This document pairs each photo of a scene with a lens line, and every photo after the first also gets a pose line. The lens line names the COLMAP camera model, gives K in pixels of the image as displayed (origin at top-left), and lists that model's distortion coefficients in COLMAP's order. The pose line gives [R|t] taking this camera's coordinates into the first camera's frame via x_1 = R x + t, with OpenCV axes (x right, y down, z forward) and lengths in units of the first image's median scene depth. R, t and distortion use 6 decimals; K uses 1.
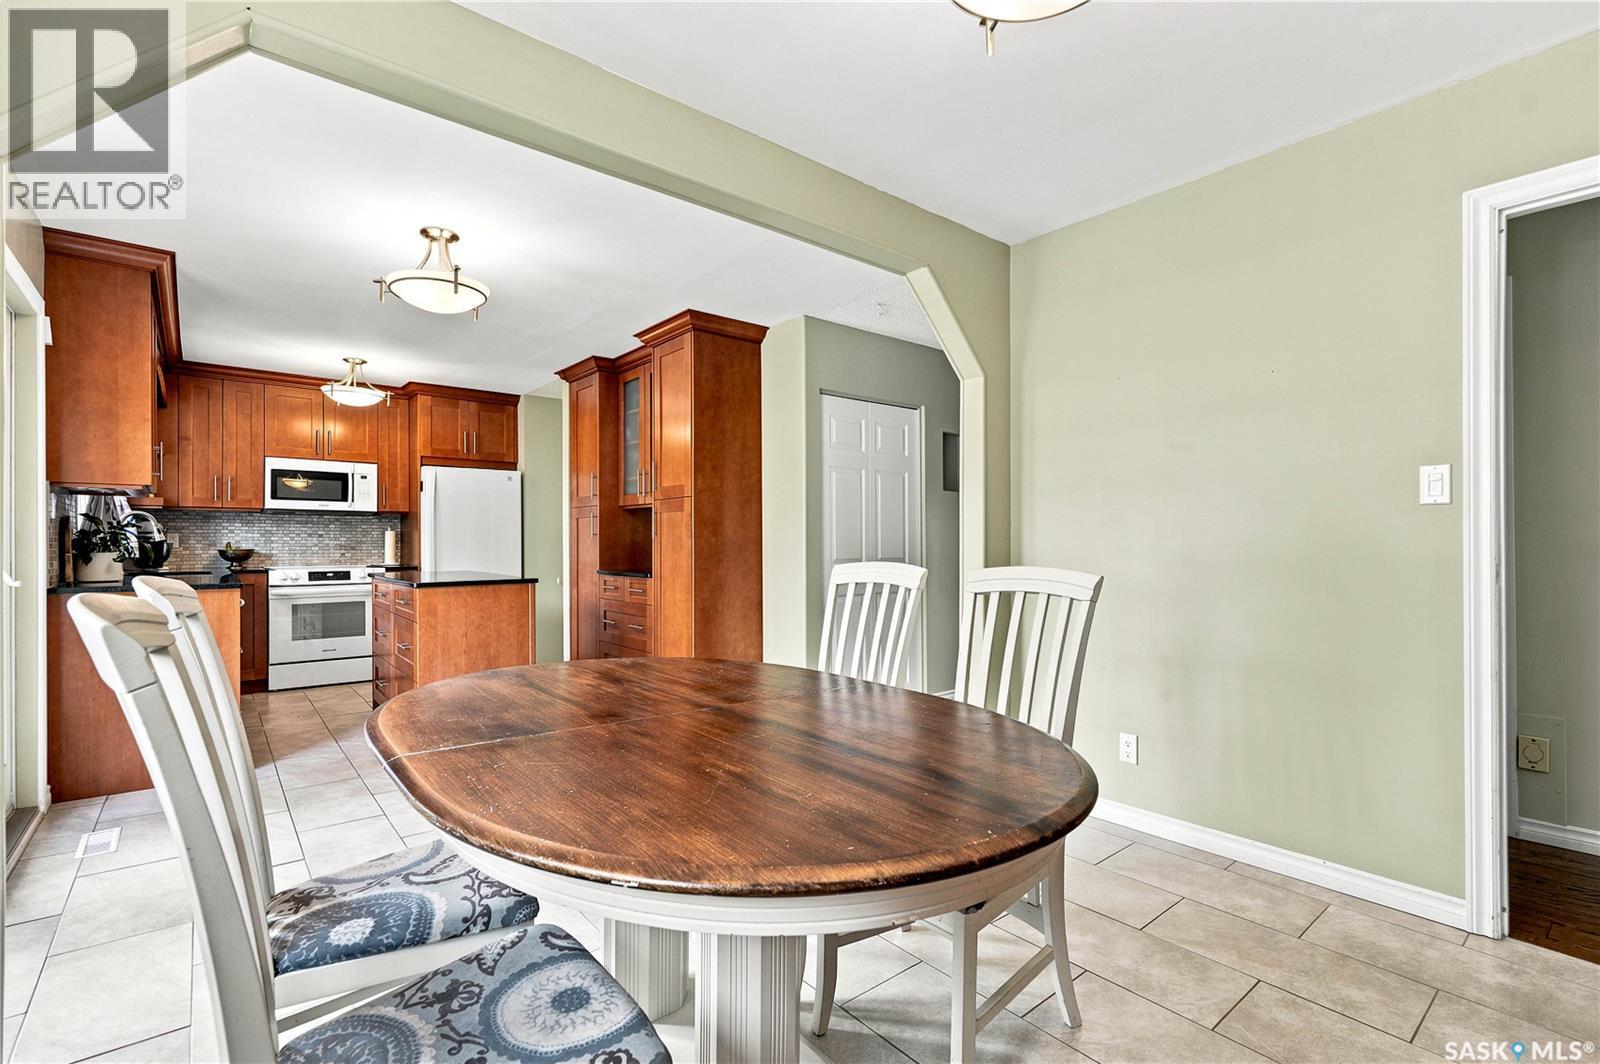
lens RADIAL K [[727.2, 0, 796.4], [0, 727.2, 538.6], [0, 0, 1]] dist [0.003086, 0.000983]
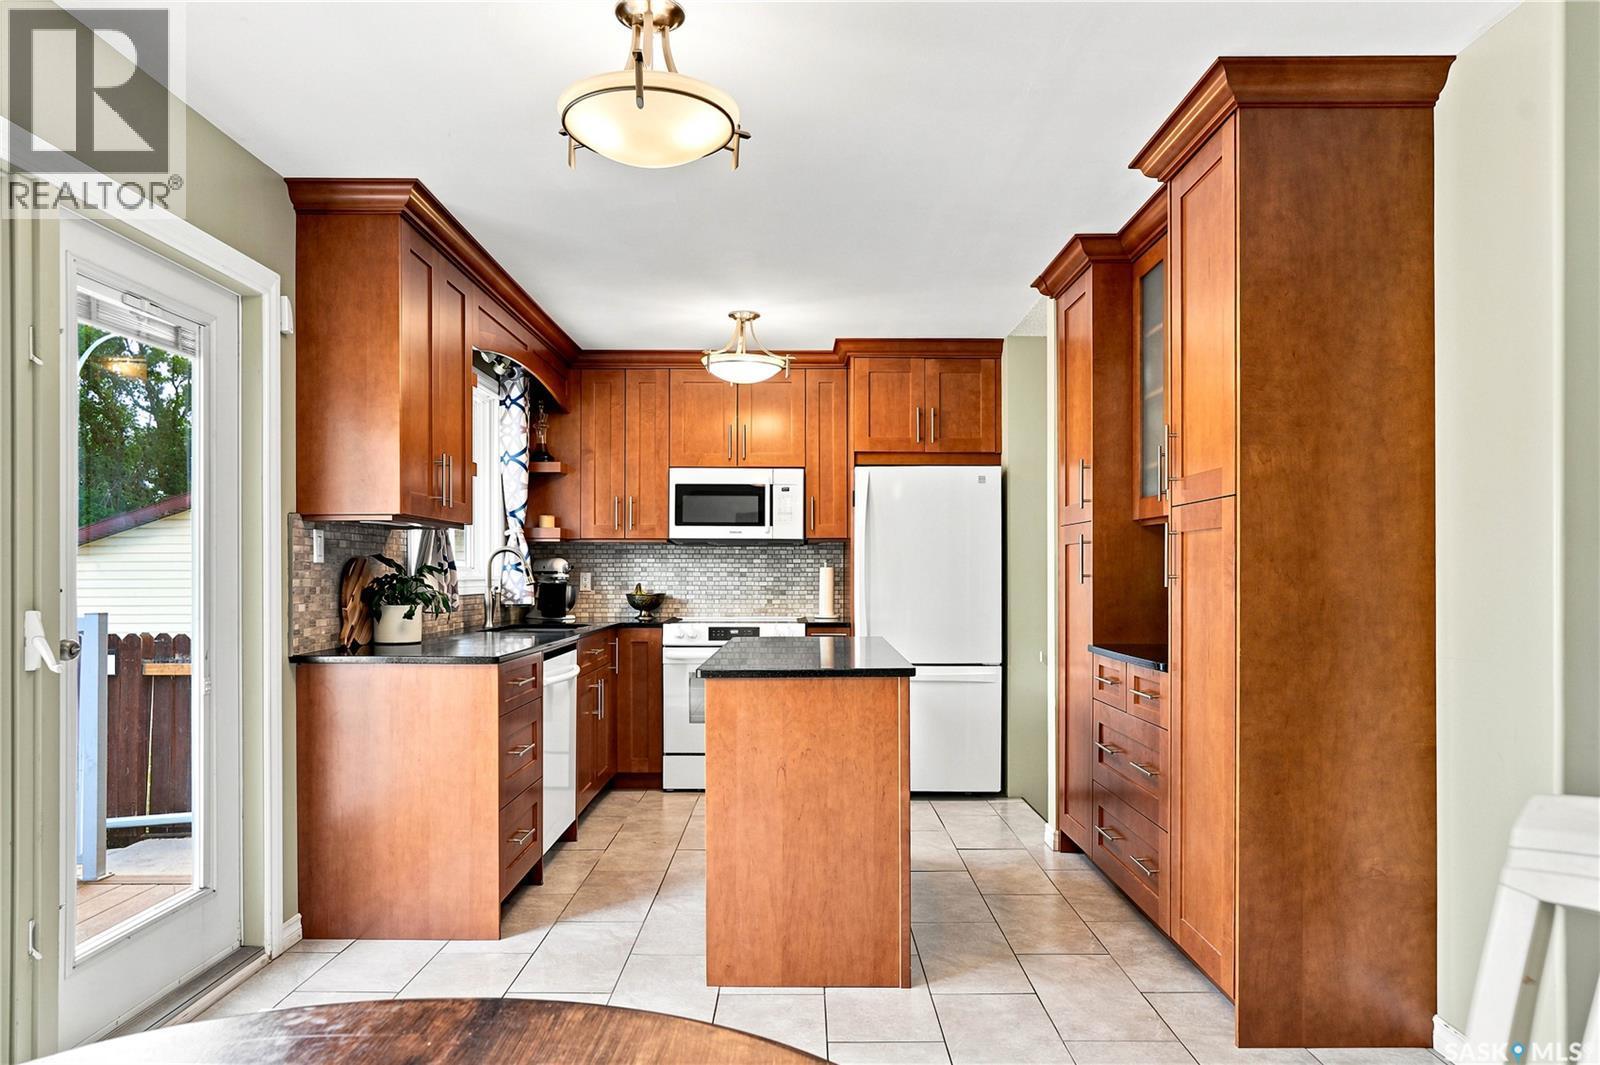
lens RADIAL K [[1038.8, 0, 801.9], [0, 1038.8, 573.5], [0, 0, 1]] dist [-0.002459, -0.000663]
pose [[0.775676, 0.001506, -0.631129, 0.036048], [0.003290, 0.999974, 0.006431, -0.012884], [0.631123, -0.007064, 0.775651, 0.284221]]
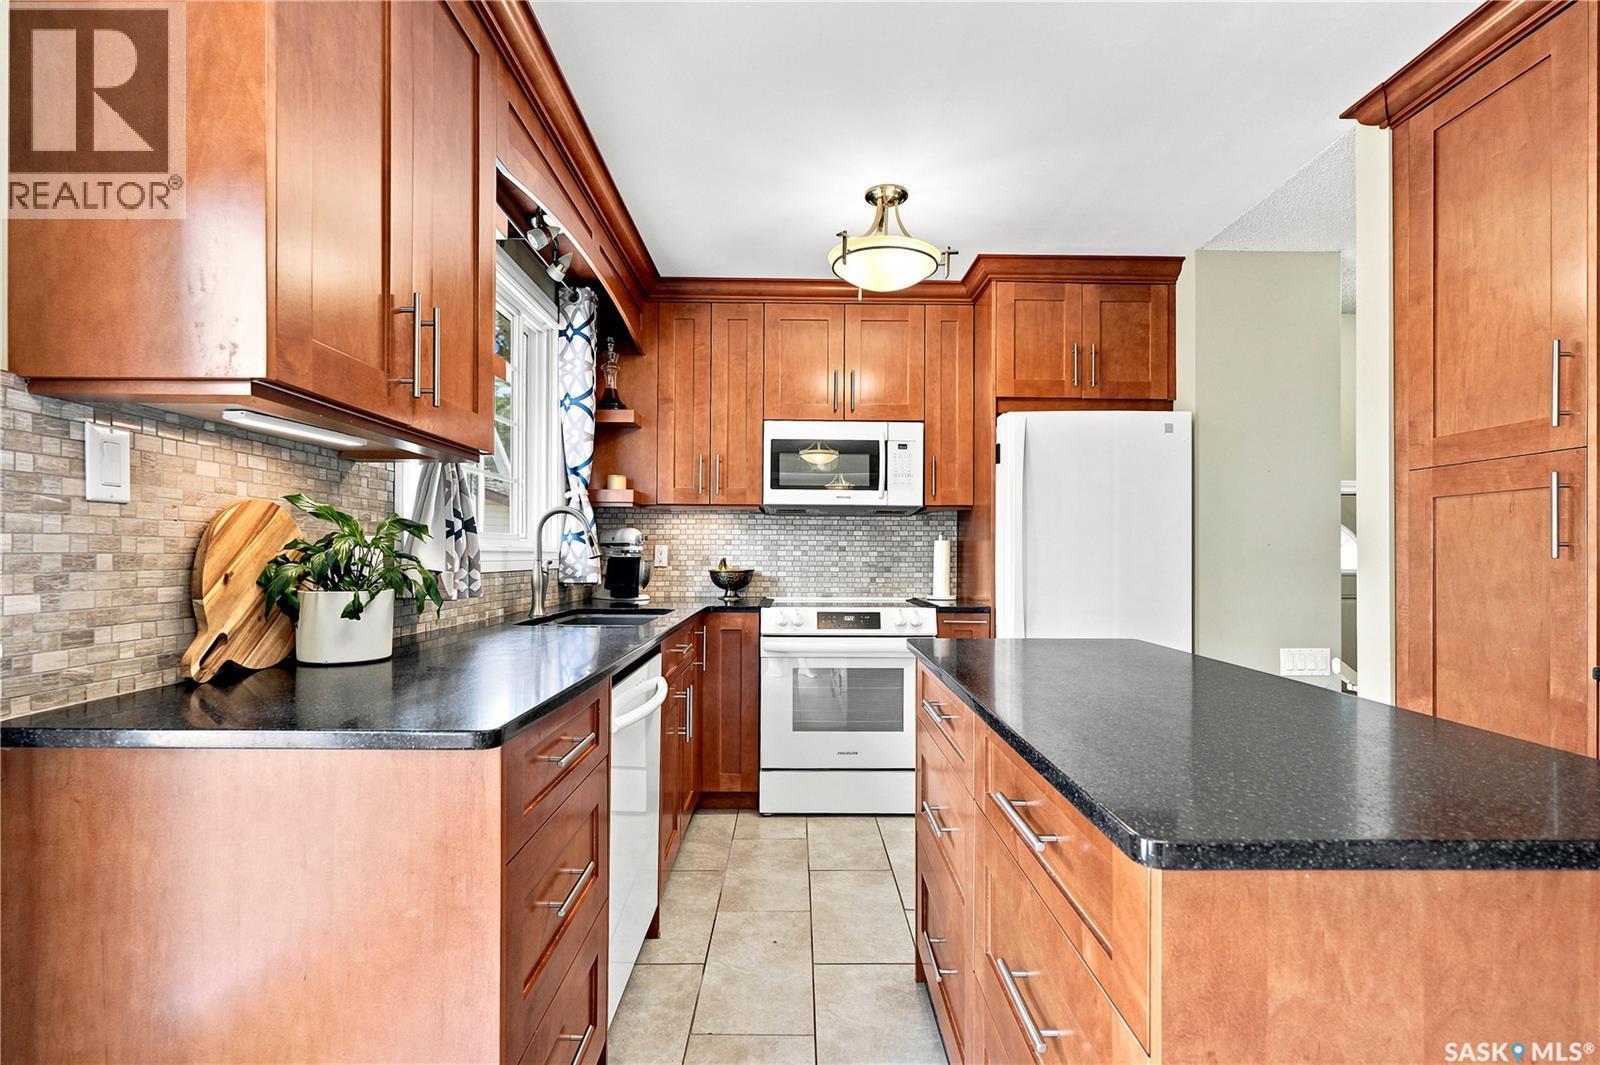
lens RADIAL K [[741.9, 0, 802.0], [0, 741.9, 552.5], [0, 0, 1]] dist [0.000389, 0.000135]
pose [[0.780099, 0.003528, -0.625646, -0.325867], [-0.002104, 0.999993, 0.003016, -0.002900], [0.625652, -0.001036, 0.780101, 0.555312]]
